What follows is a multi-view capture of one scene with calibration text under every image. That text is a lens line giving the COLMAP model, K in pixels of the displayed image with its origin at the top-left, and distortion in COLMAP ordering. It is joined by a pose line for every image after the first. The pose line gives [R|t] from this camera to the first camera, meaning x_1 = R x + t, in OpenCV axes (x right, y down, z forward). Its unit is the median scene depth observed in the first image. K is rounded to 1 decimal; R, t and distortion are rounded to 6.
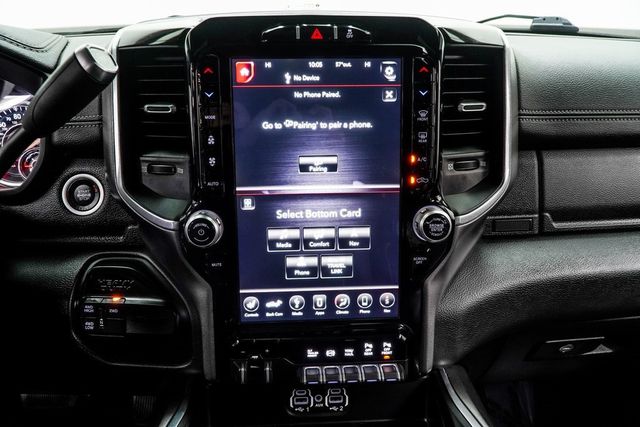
lens RADIAL K [[509.4, 0, 316.6], [0, 509.4, 207.8], [0, 0, 1]] dist [-0.007241, 0.004793]
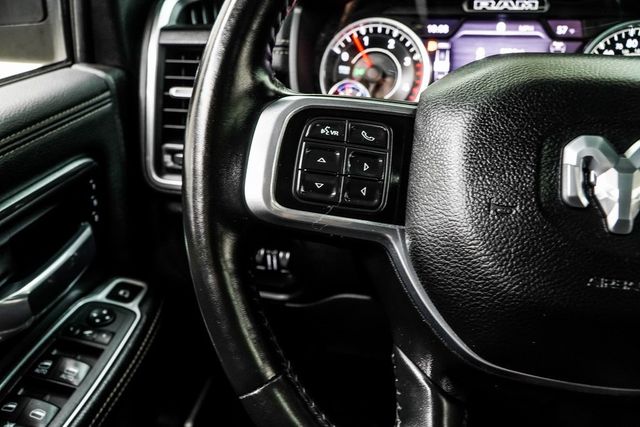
lens RADIAL K [[509.4, 0, 314.1], [0, 509.4, 212.4], [0, 0, 1]] dist [-0.007241, 0.004793]
pose [[0.973487, 0.091351, -0.209710, -1.034439], [-0.063383, 0.988621, 0.136421, -0.011523], [0.219786, -0.119512, 0.968200, 0.189938]]
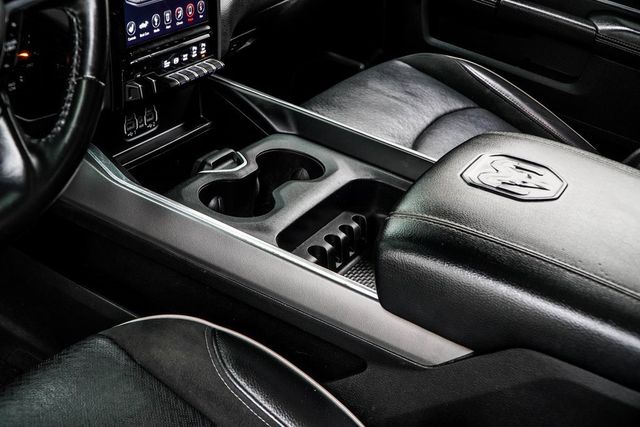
lens RADIAL K [[953.6, 0, 315.7], [0, 953.6, 215.7], [0, 0, 1]] dist [-0.200126, 0.000000]
pose [[0.508321, -0.325848, 0.797141, -1.635307], [0.122877, 0.943623, 0.307370, -0.004232], [-0.852356, -0.058292, 0.519703, -0.411789]]
